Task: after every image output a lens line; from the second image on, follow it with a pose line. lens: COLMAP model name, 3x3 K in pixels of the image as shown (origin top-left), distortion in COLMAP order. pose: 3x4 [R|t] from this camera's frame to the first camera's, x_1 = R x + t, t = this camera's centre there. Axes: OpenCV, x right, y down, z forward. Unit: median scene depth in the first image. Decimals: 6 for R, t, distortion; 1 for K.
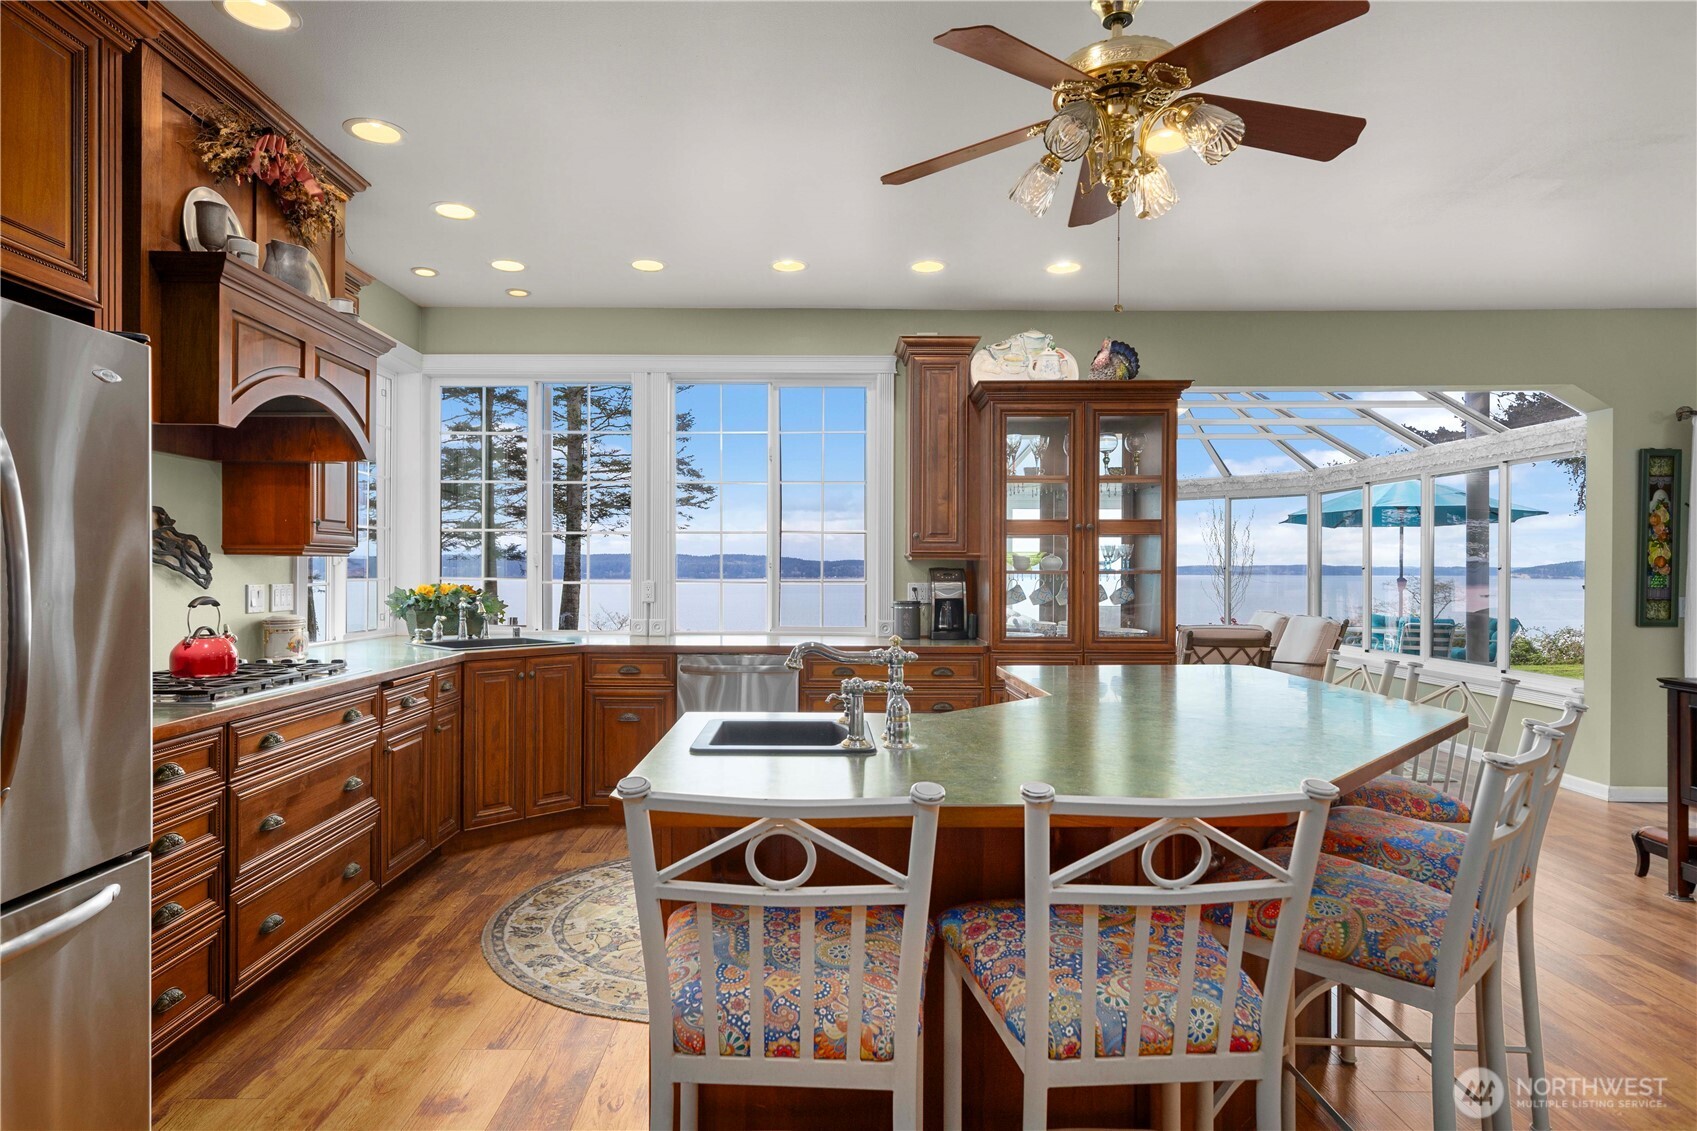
lens RADIAL K [[944.0, 0, 816.1], [0, 944.0, 568.6], [0, 0, 1]] dist [0.001240, -0.000981]
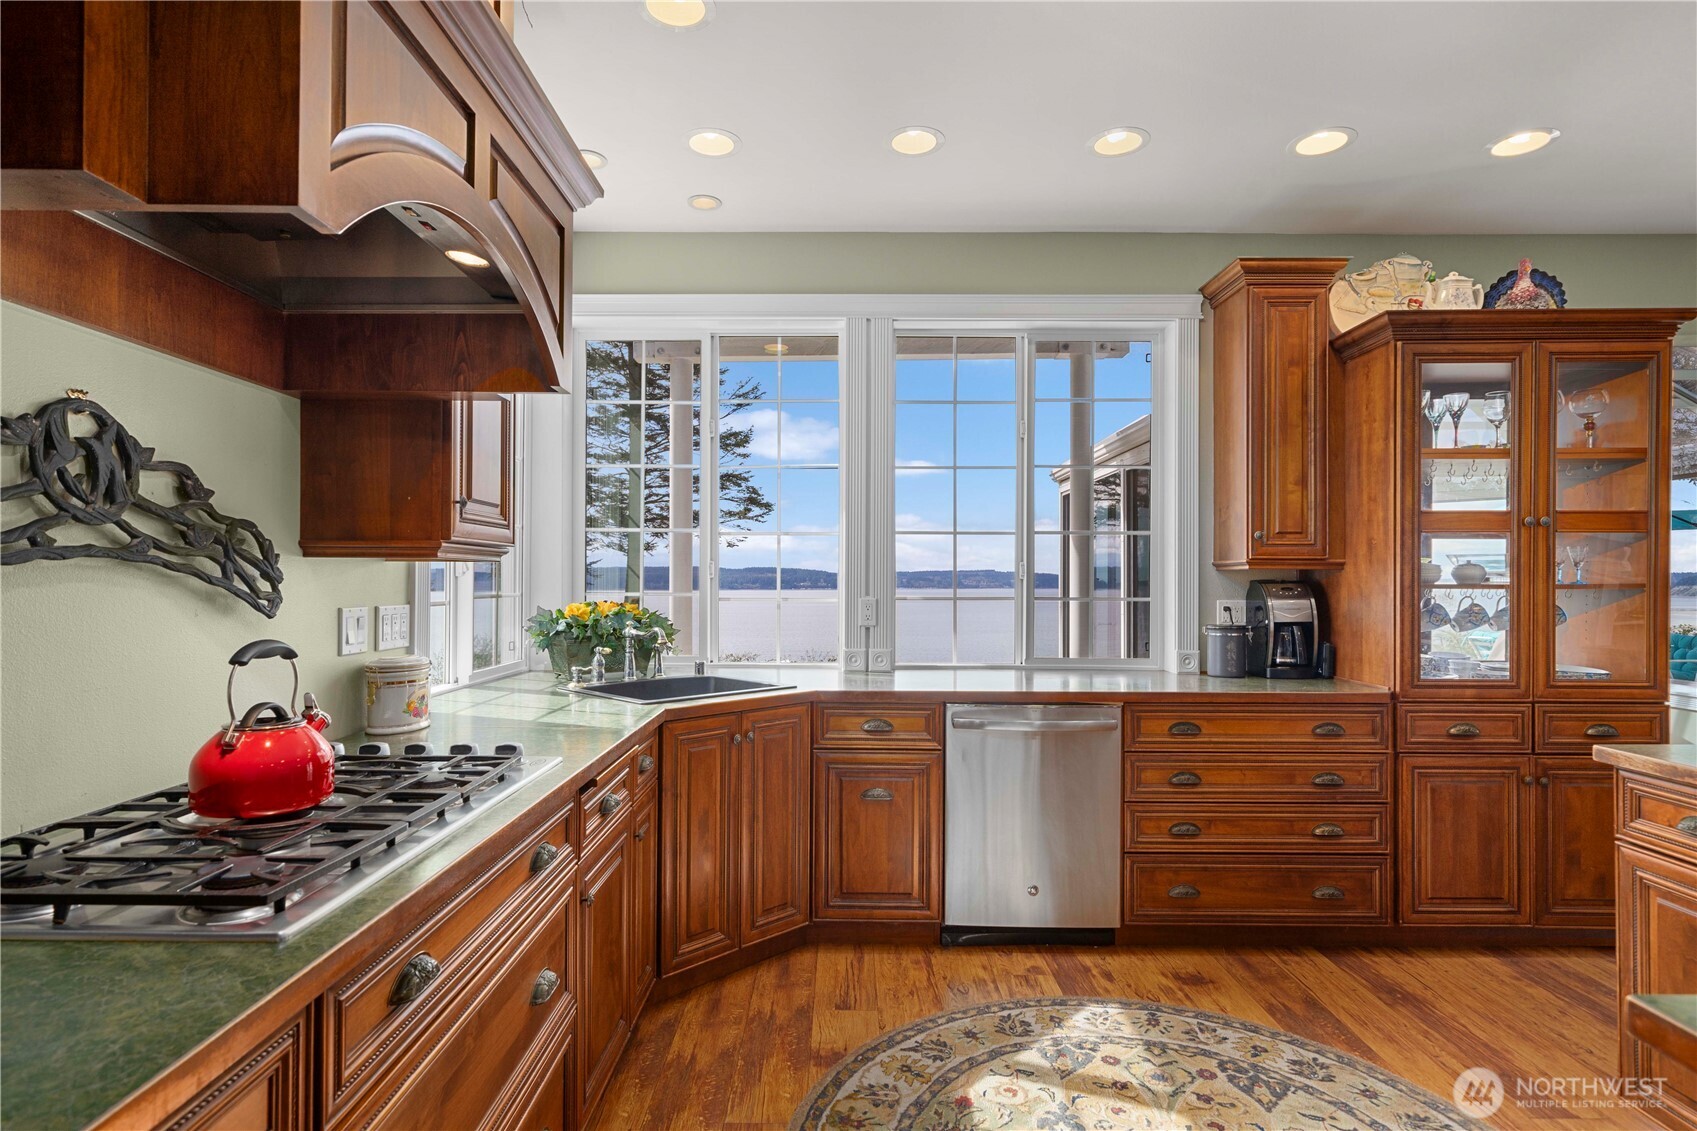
lens RADIAL K [[871.9, 0, 837.5], [0, 871.9, 574.3], [0, 0, 1]] dist [0.002602, 0.000781]
pose [[0.999990, 0.000314, -0.004467, -0.250522], [-0.000347, 0.999972, -0.007424, -0.000430], [0.004465, 0.007426, 0.999962, 0.393565]]
